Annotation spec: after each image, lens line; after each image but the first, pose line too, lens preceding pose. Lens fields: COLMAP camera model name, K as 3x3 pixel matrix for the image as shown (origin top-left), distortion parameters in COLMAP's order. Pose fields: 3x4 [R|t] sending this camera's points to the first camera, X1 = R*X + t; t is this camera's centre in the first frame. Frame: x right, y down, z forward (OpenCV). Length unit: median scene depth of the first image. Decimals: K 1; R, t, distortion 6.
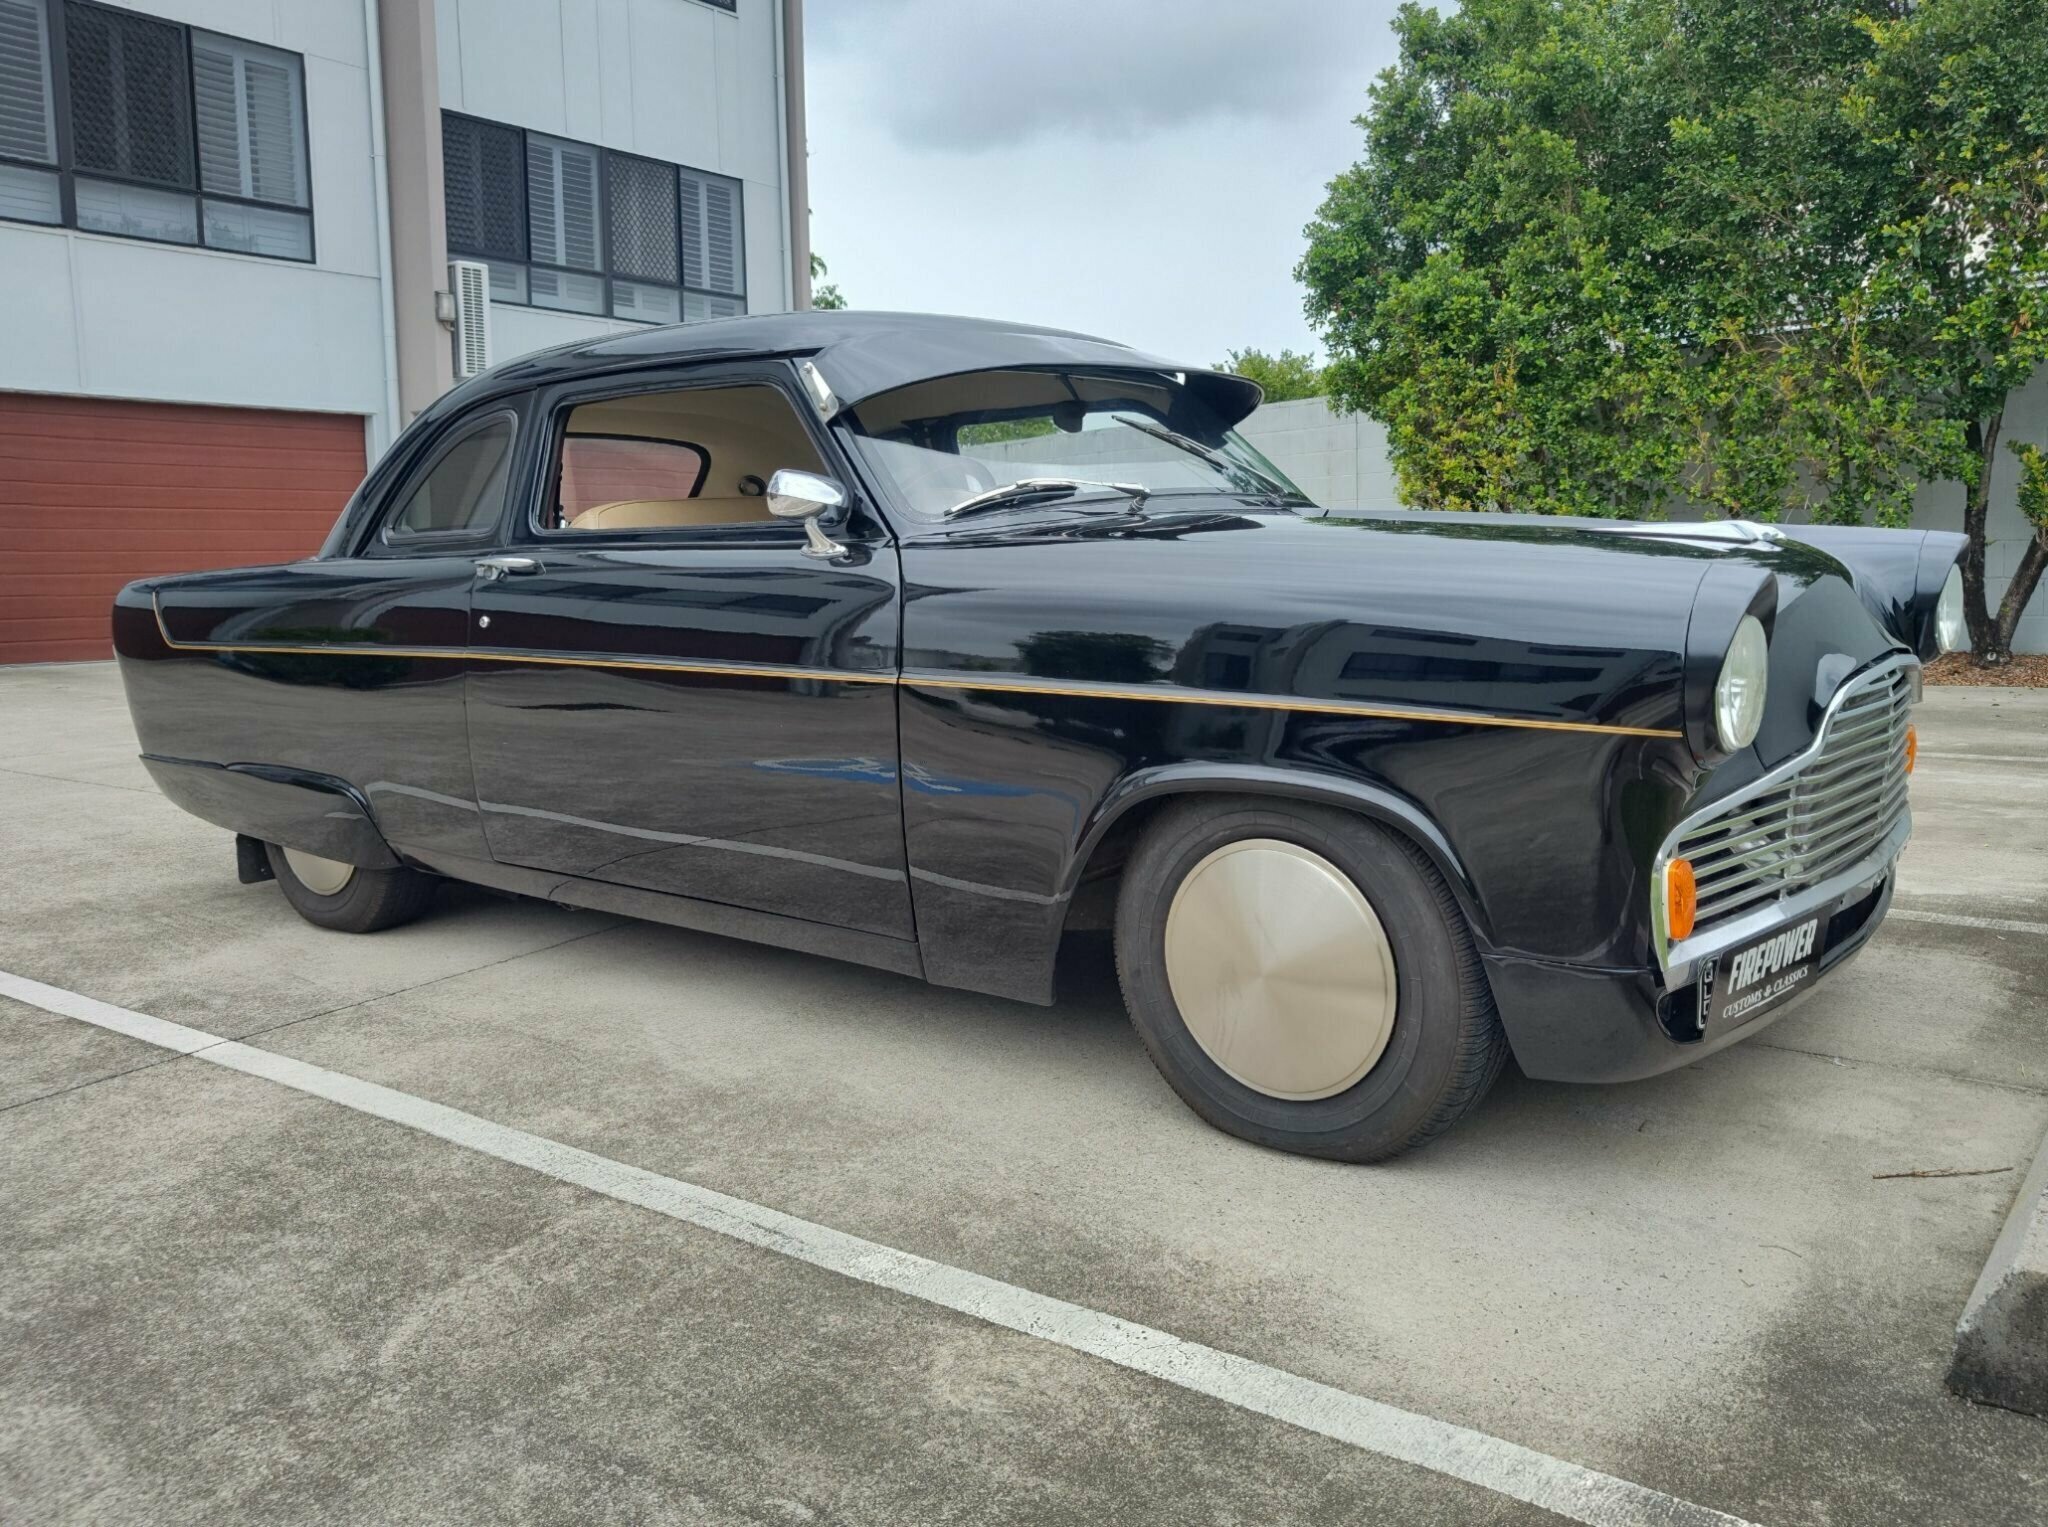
lens RADIAL K [[1637.7, 0, 1083.5], [0, 1637.7, 703.6], [0, 0, 1]] dist [0.000695, 0.015918]
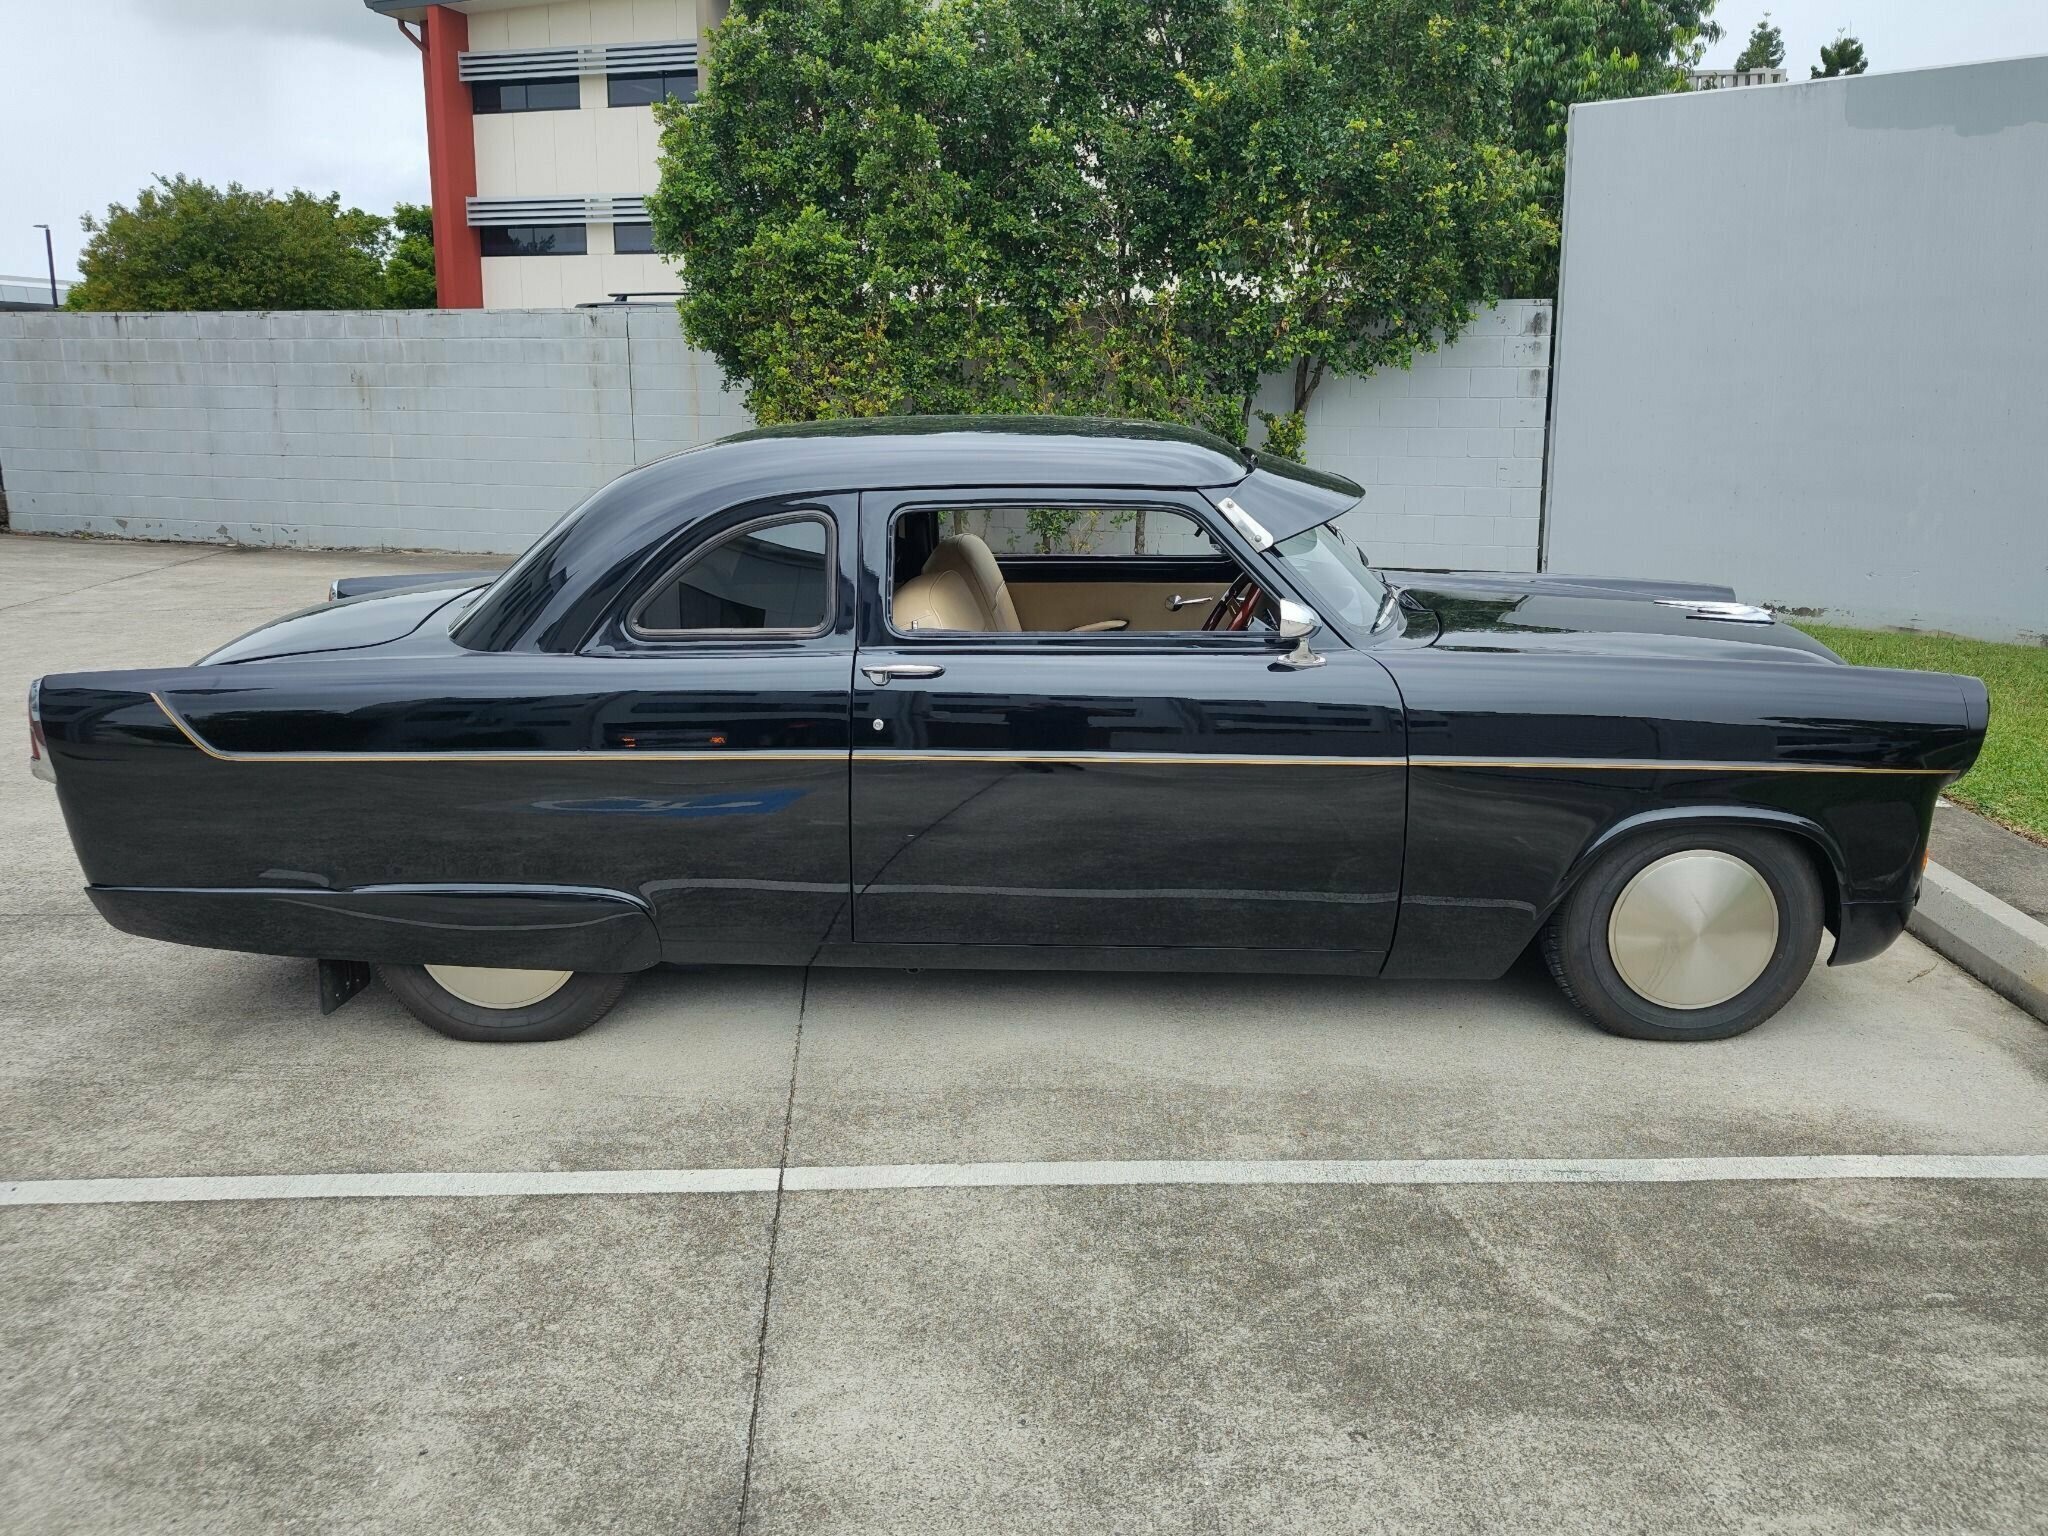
lens RADIAL K [[1571.4, 0, 1095.3], [0, 1571.4, 716.1], [0, 0, 1]] dist [0.013172, 0.001256]
pose [[0.789289, -0.100753, 0.605699, -1.133428], [0.035913, 0.992332, 0.118268, -0.222798], [-0.612971, -0.071595, 0.786855, 0.155545]]
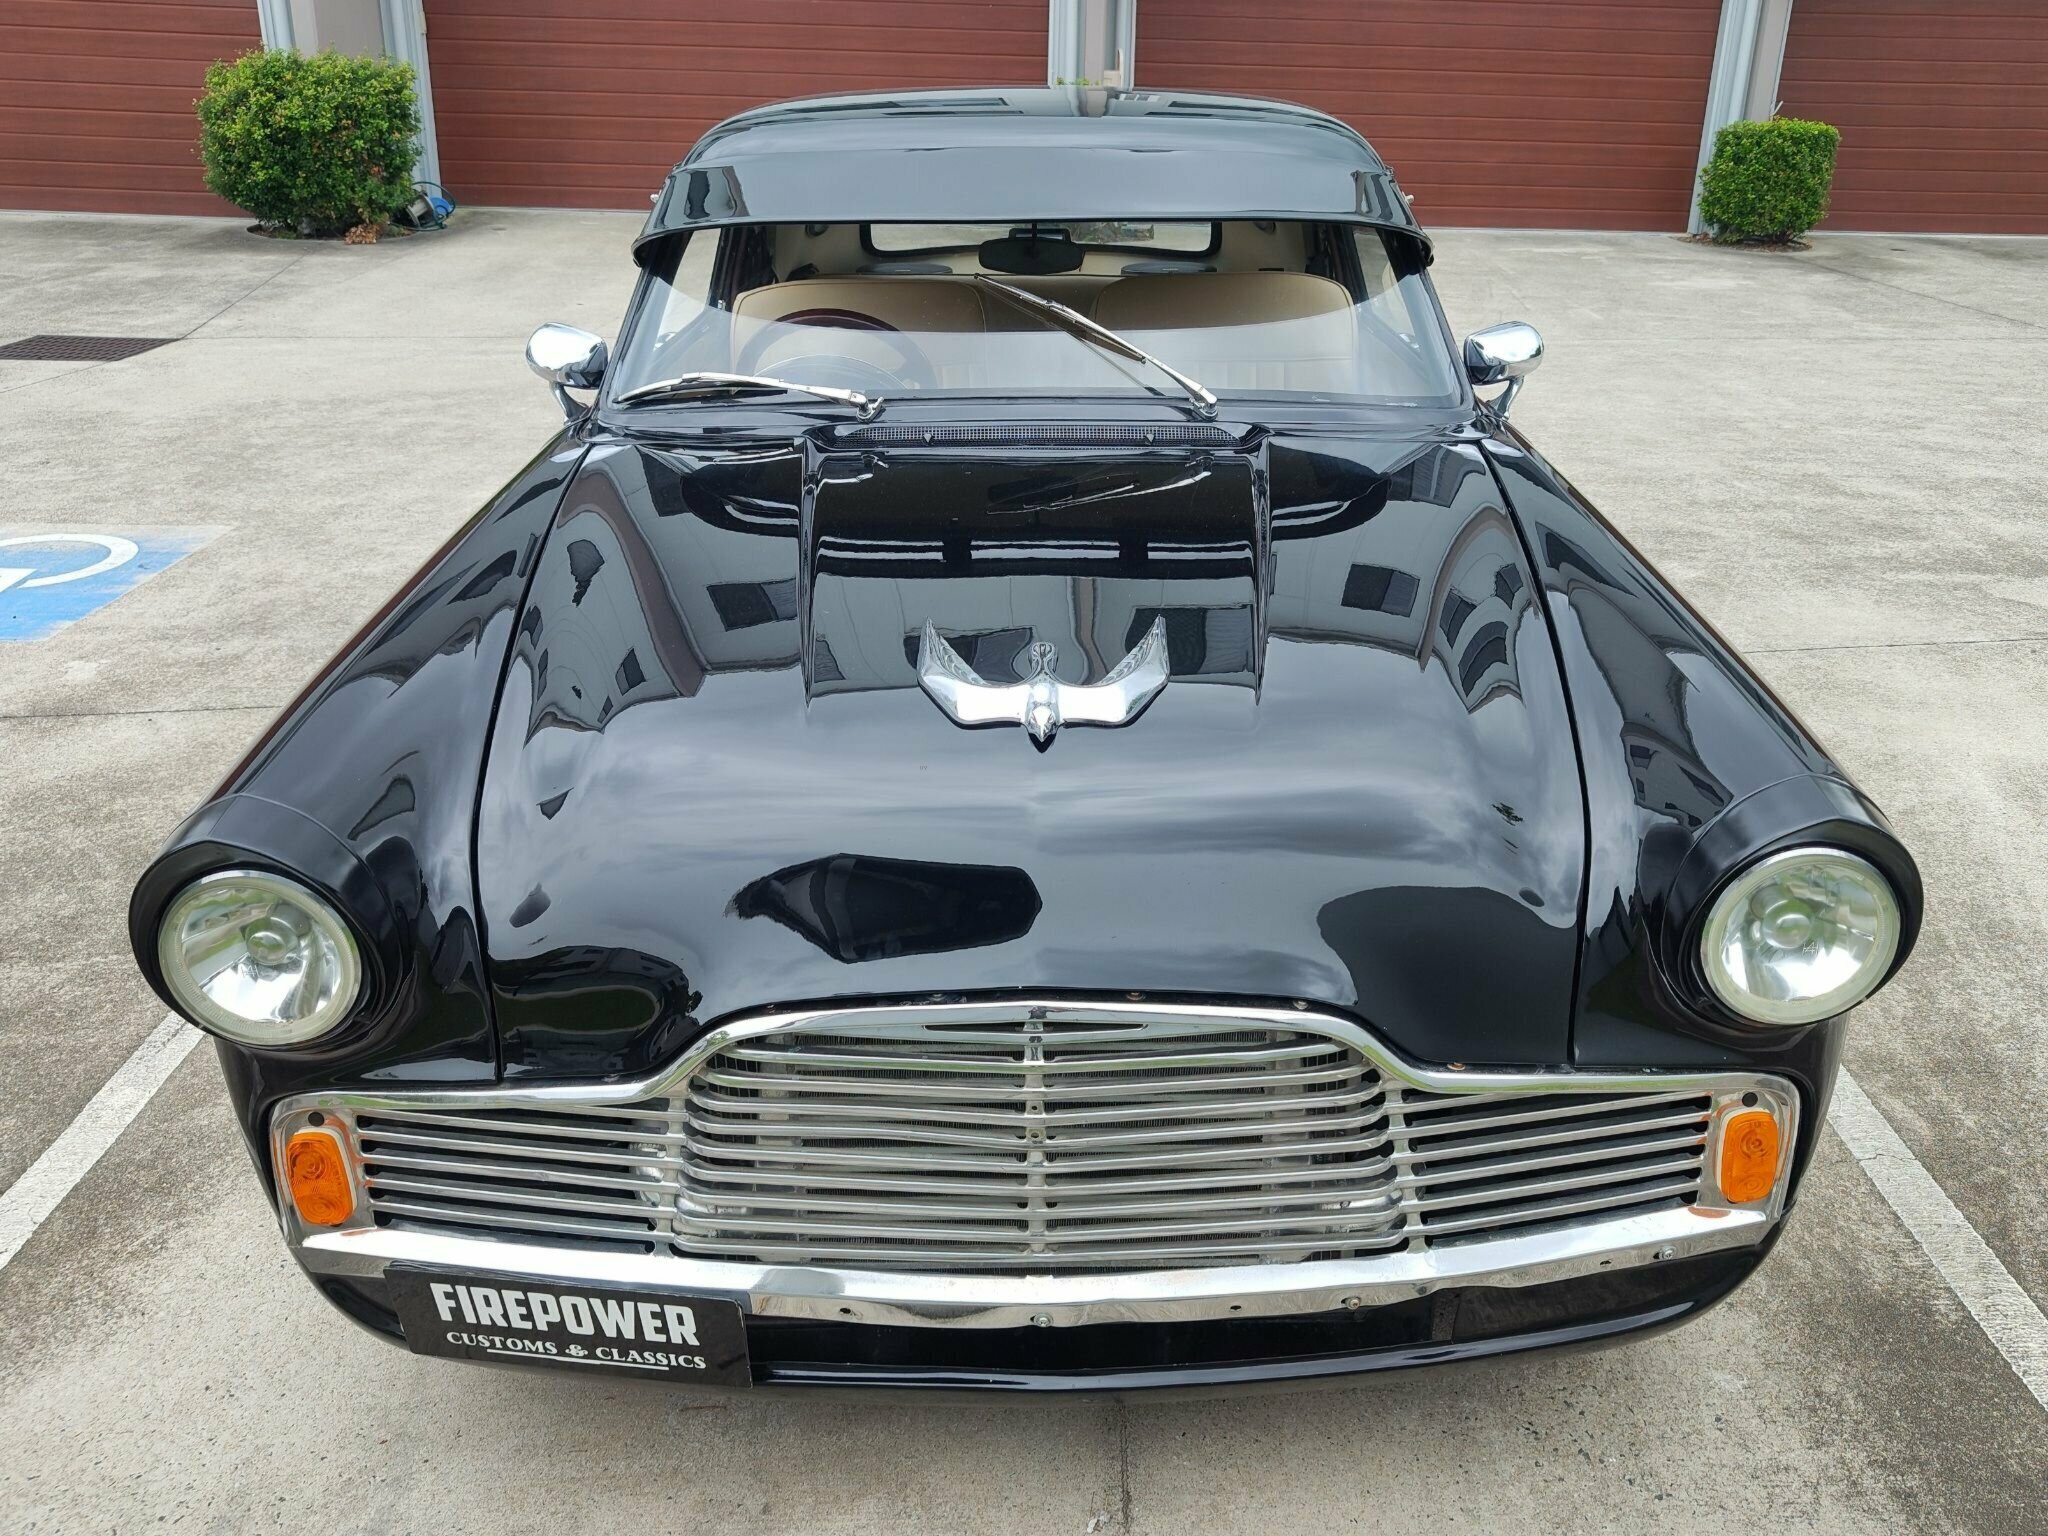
lens RADIAL K [[1727.6, 0, 1088.0], [0, 1727.6, 707.8], [0, 0, 1]] dist [-0.012887, 0.040142]
pose [[0.617223, 0.310098, -0.723101, 0.896557], [-0.107833, 0.943722, 0.312667, -0.311030], [0.779364, -0.115011, 0.615926, 0.651301]]
